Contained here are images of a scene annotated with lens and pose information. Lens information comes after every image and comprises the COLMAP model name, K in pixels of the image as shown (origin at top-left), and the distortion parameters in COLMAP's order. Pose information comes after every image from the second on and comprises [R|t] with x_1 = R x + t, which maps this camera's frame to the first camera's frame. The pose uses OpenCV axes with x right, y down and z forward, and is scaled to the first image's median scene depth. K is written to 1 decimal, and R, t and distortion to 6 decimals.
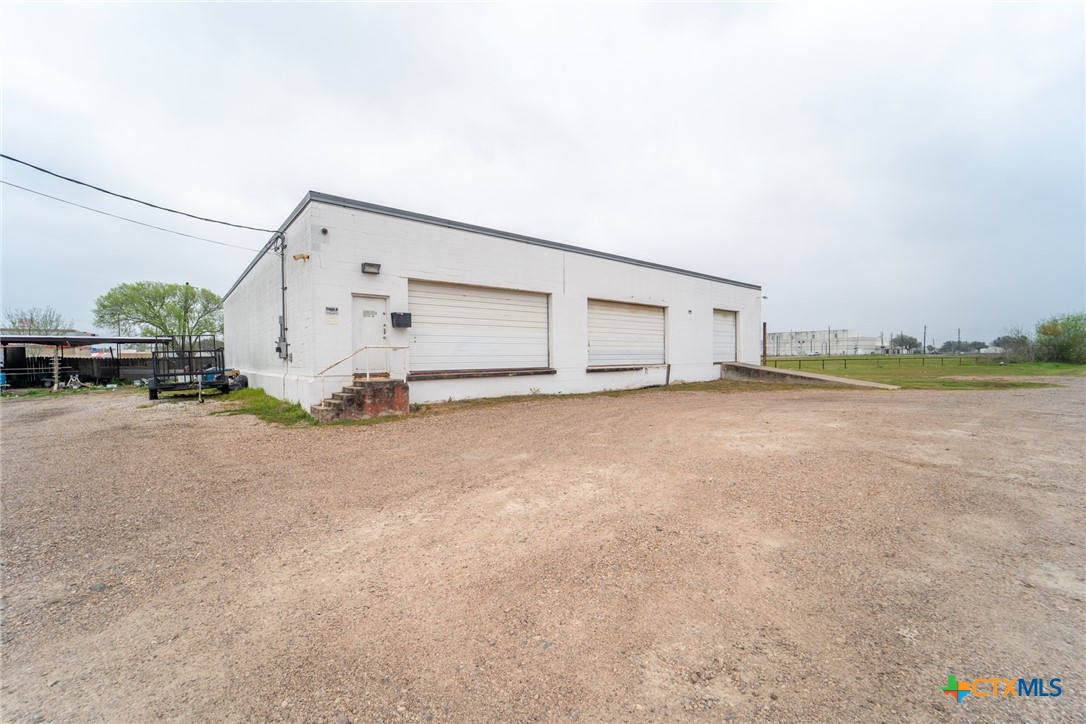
lens RADIAL K [[446.9, 0, 541.5], [0, 446.9, 367.2], [0, 0, 1]] dist [-0.026091, 0.002687]
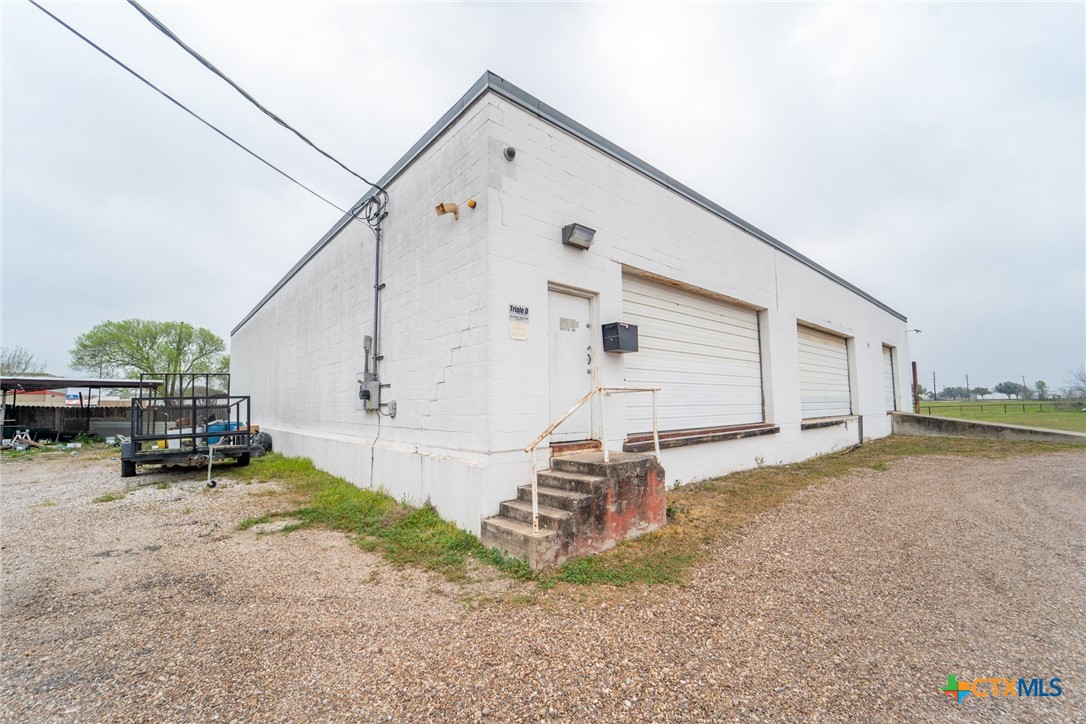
lens RADIAL K [[446.9, 0, 541.5], [0, 446.9, 367.2], [0, 0, 1]] dist [-0.026091, 0.002687]
pose [[0.999818, 0.000160, 0.019098, -0.248307], [0.001877, 0.994301, -0.106591, -0.009169], [-0.019006, 0.106607, 0.994120, 0.284670]]
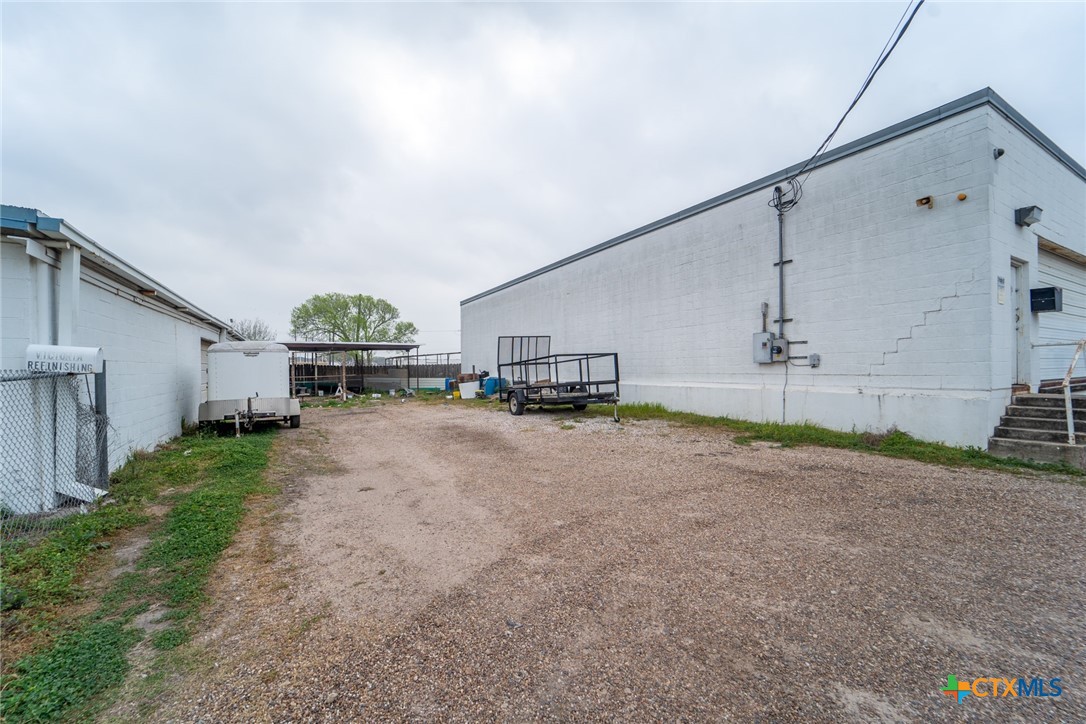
lens RADIAL K [[445.7, 0, 540.2], [0, 445.7, 371.3], [0, 0, 1]] dist [-0.020405, -0.000051]
pose [[0.981888, 0.000509, -0.189462, -0.534656], [-0.002870, 0.999922, -0.012188, 0.002466], [0.189441, 0.012511, 0.981812, 0.157486]]
